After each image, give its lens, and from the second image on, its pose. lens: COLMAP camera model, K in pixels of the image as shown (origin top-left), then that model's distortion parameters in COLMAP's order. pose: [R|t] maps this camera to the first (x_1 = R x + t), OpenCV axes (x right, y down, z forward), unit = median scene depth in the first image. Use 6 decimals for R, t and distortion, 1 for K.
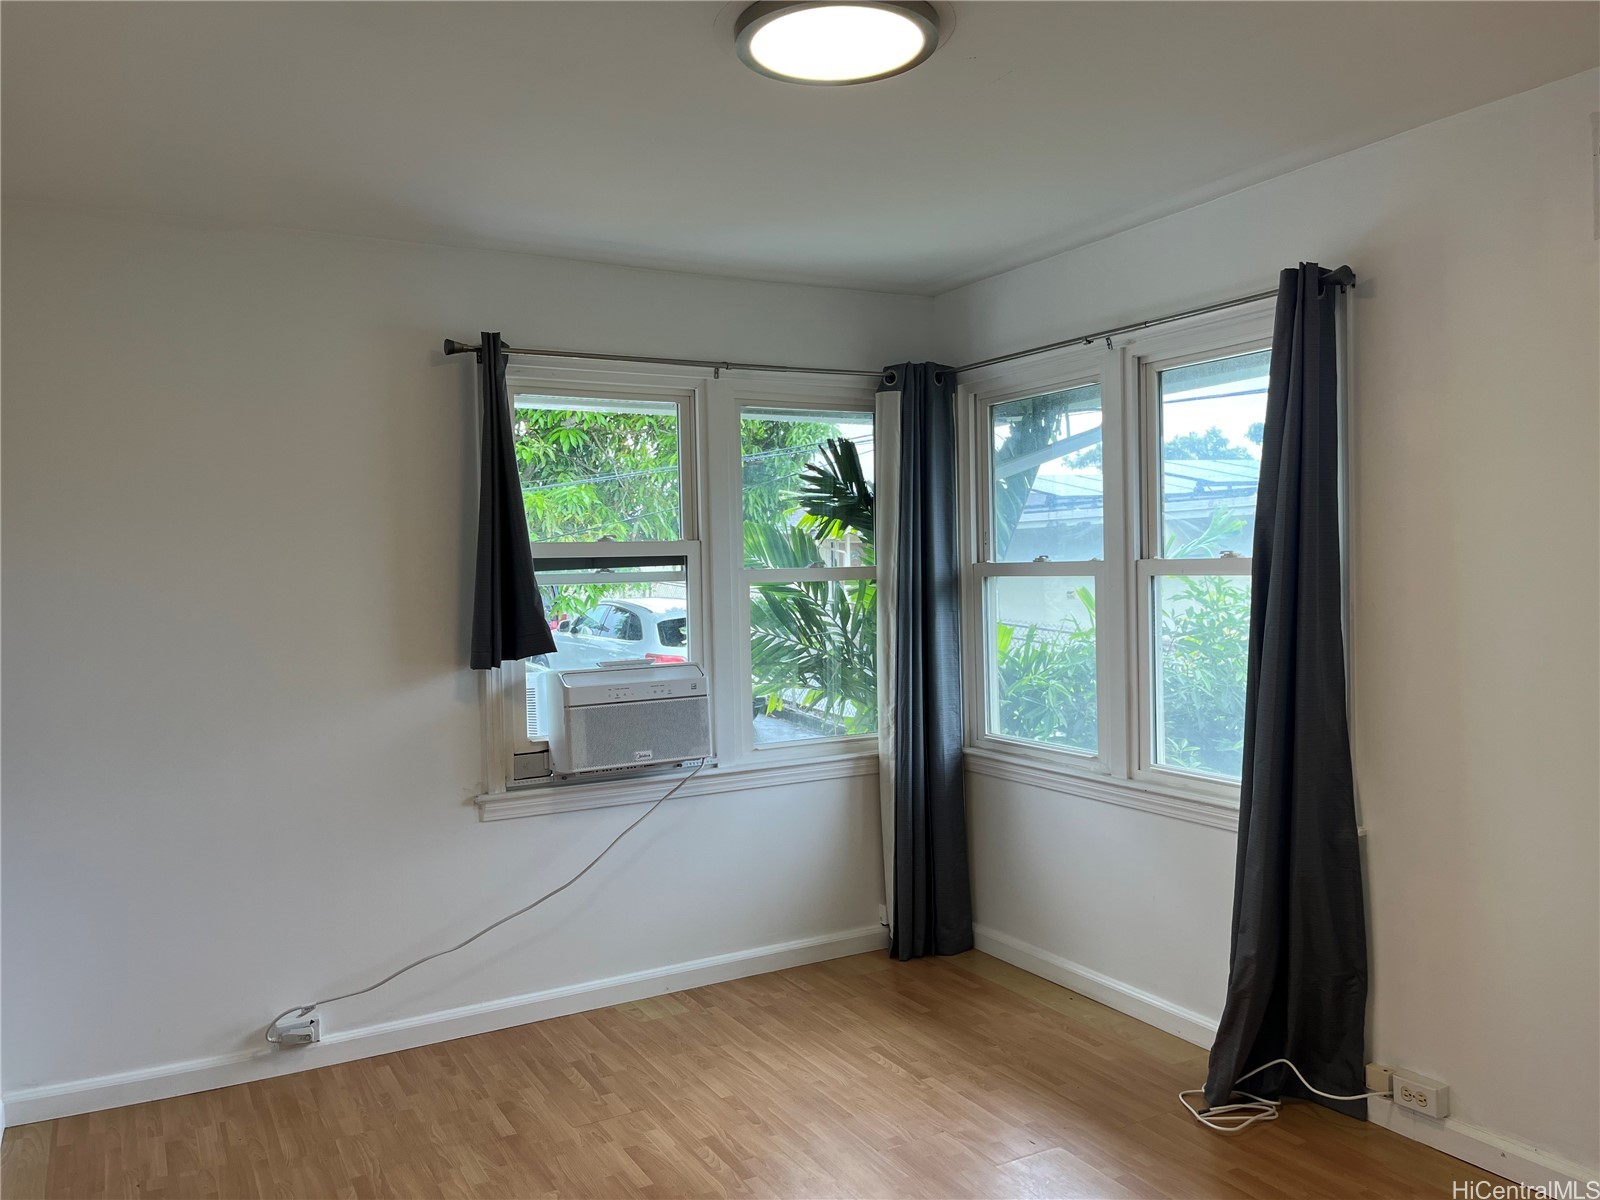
lens RADIAL K [[1337.2, 0, 818.2], [0, 1337.2, 561.1], [0, 0, 1]] dist [0.005335, 0.000464]
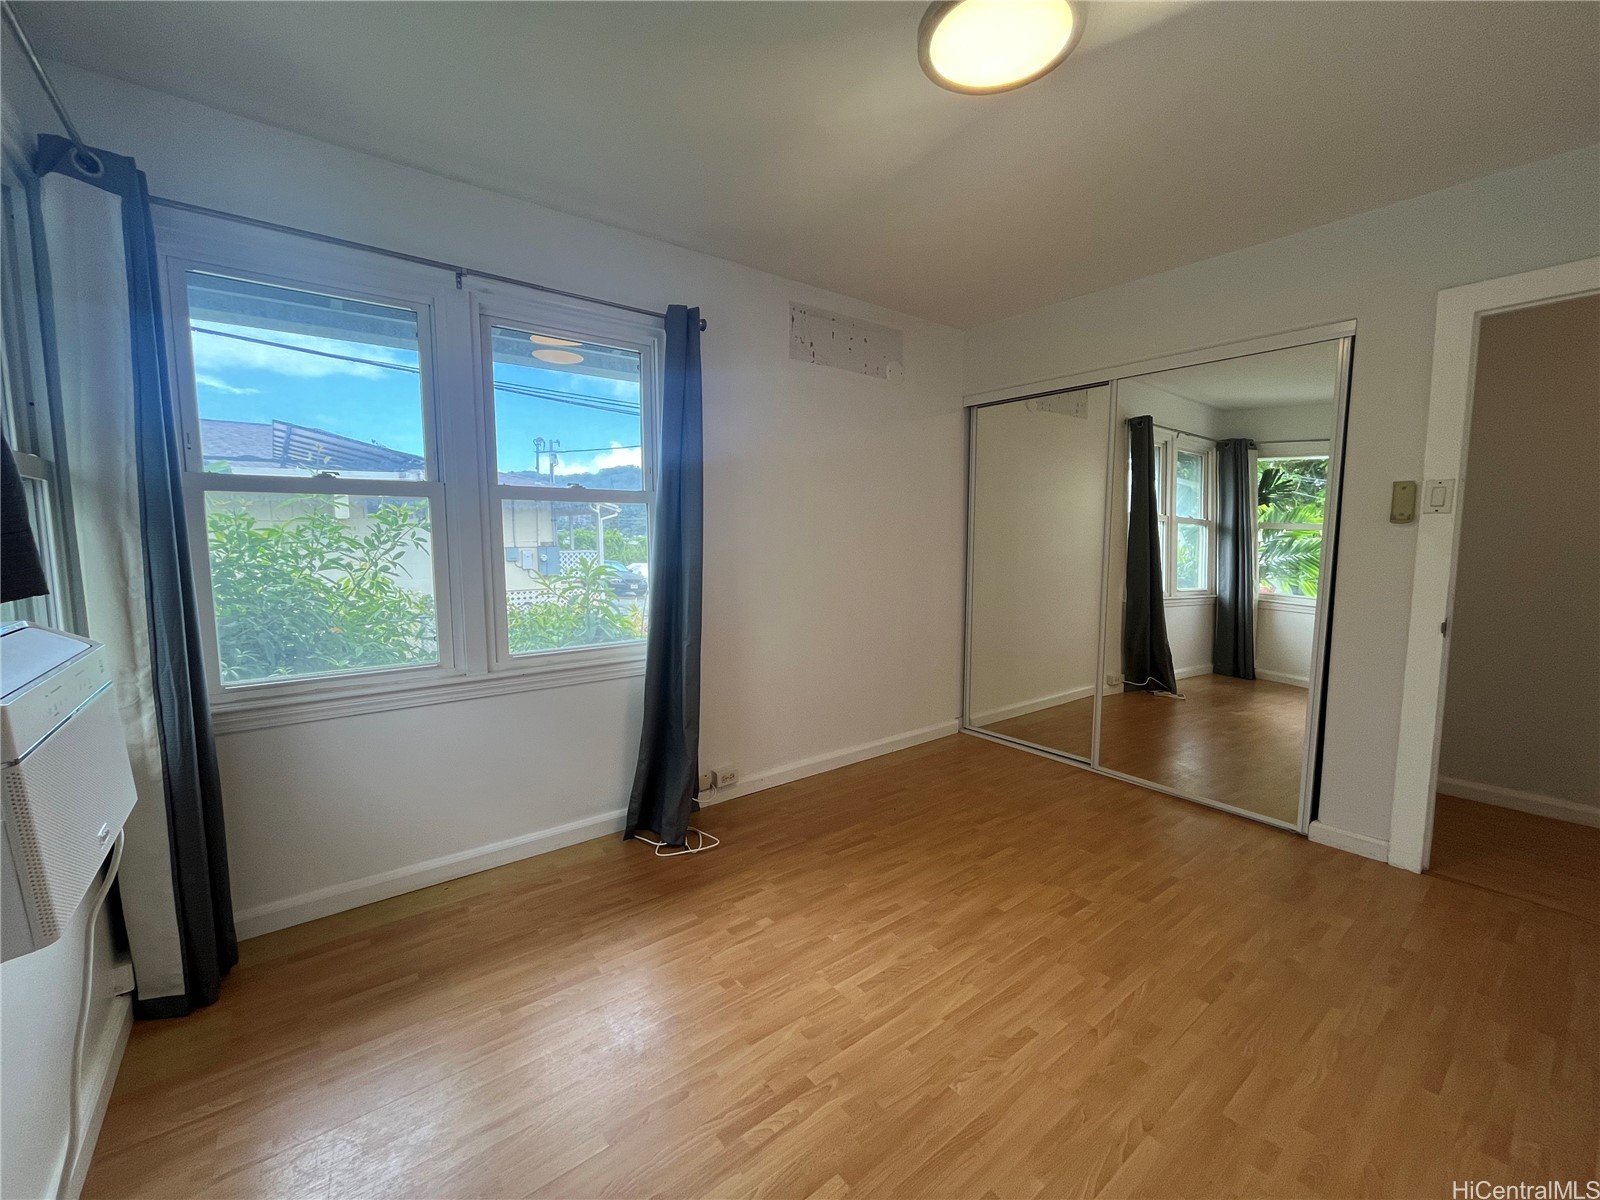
lens RADIAL K [[657.7, 0, 796.6], [0, 657.7, 601.0], [0, 0, 1]] dist [-0.003523, 0.000003]
pose [[-0.175719, -0.072368, 0.981777, -0.378762], [0.014430, 0.996998, 0.076073, 0.060204], [-0.984335, 0.027535, -0.174147, 0.835541]]
